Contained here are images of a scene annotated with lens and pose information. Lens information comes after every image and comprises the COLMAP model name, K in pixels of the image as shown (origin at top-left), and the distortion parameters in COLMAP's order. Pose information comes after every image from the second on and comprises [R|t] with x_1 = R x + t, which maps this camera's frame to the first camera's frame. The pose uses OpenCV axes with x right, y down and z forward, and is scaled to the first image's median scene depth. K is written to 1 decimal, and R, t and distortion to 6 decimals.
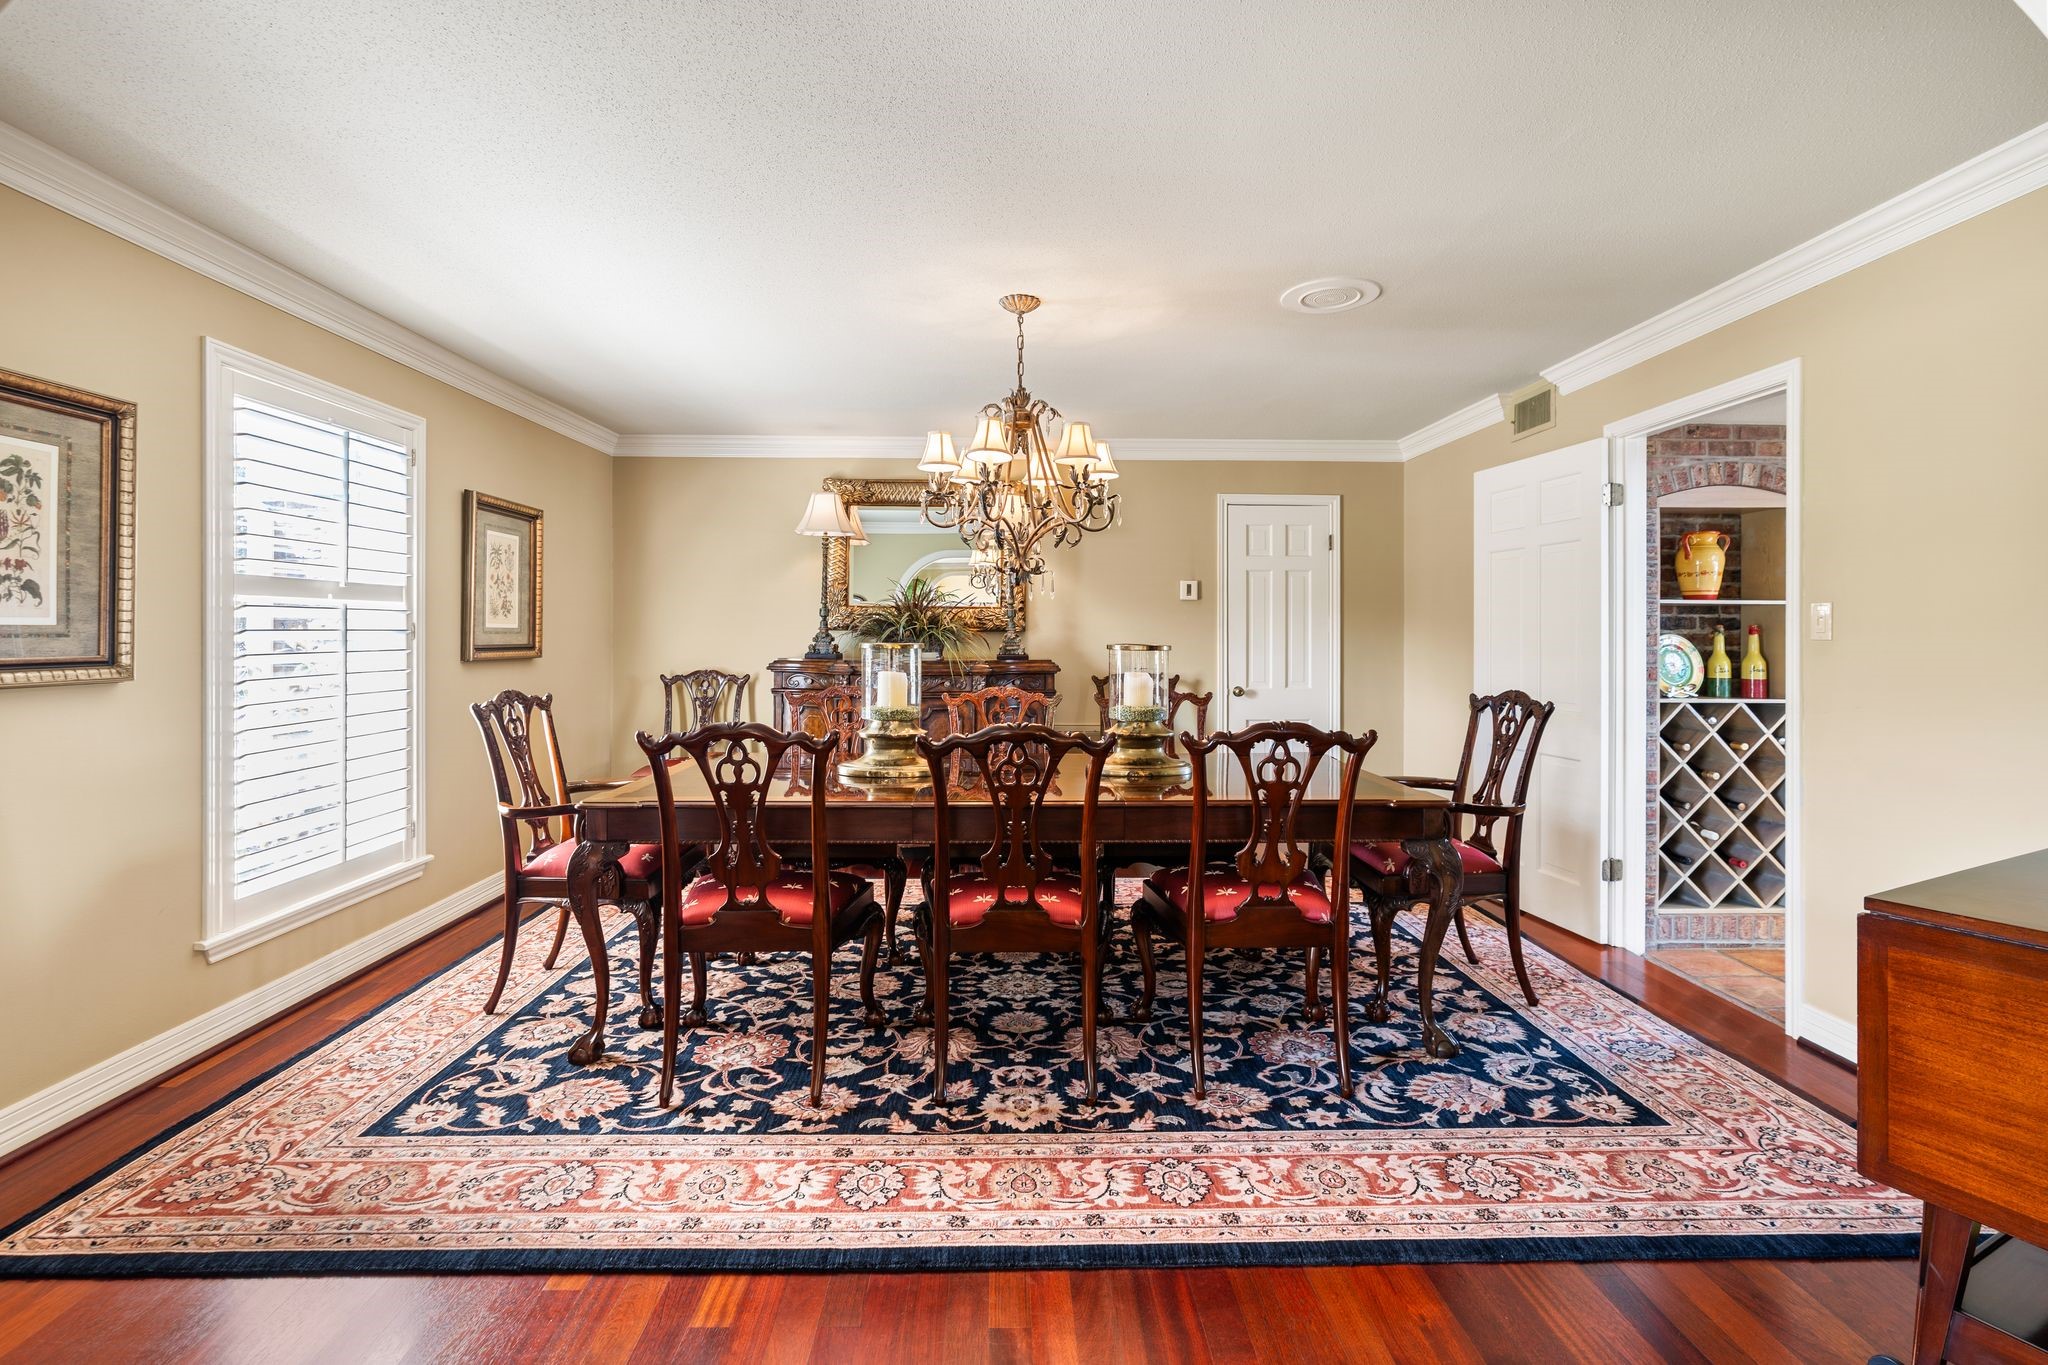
lens RADIAL K [[937.5, 0, 1012.0], [0, 937.5, 631.5], [0, 0, 1]] dist [-0.009041, 0.003014]
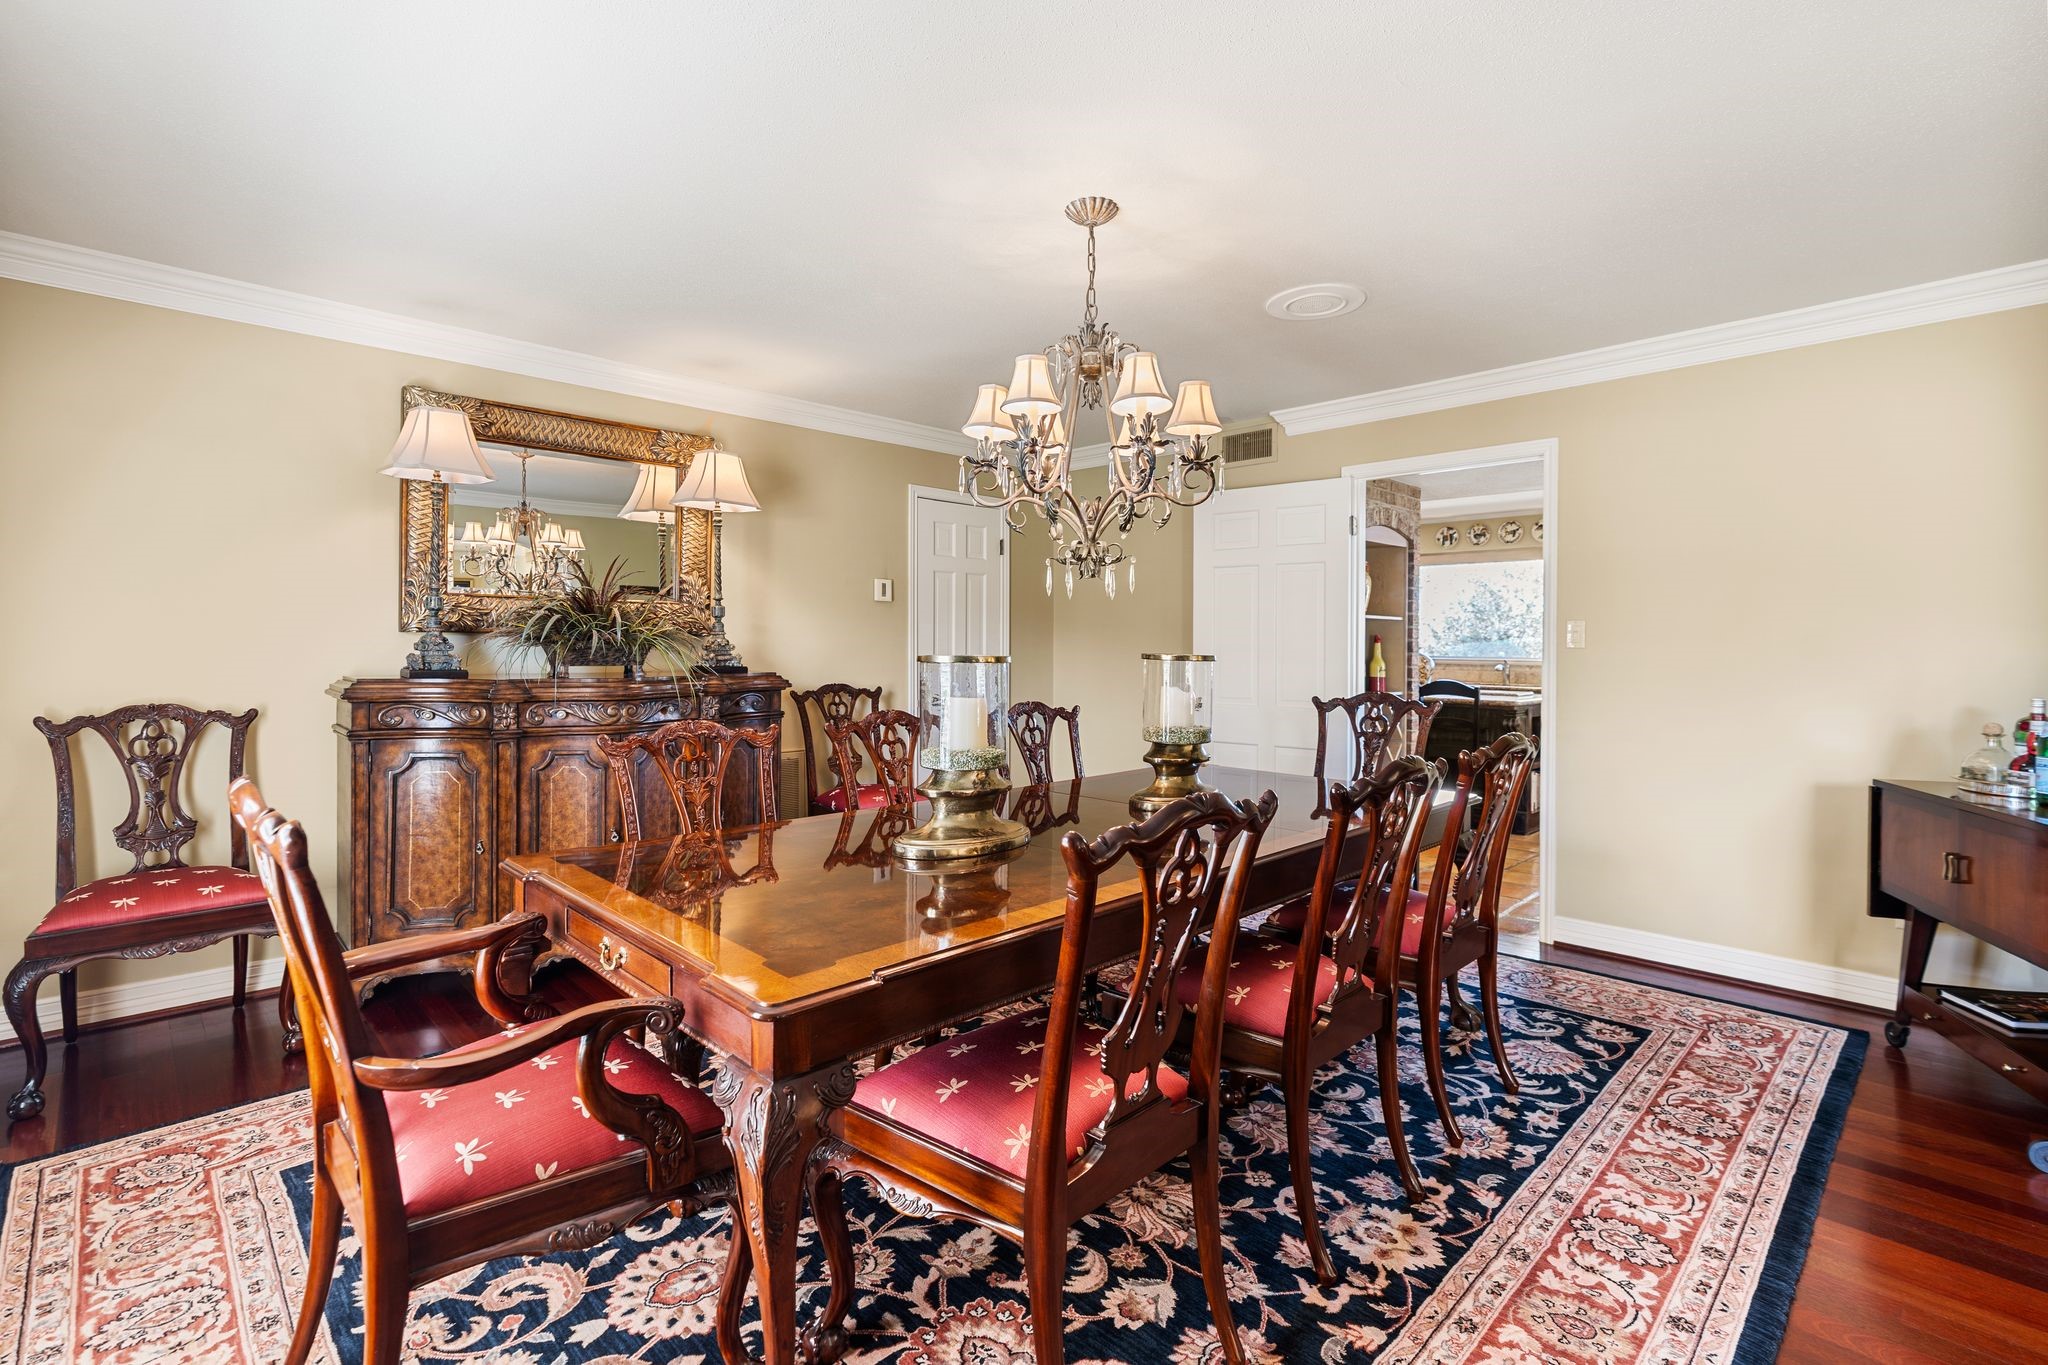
lens RADIAL K [[937.5, 0, 1011.6], [0, 937.5, 649.4], [0, 0, 1]] dist [-0.009041, 0.003014]
pose [[0.730840, -0.003683, 0.682539, -0.740284], [-0.007133, 0.999890, 0.013033, -0.001385], [-0.682512, -0.014393, 0.730733, 0.623419]]
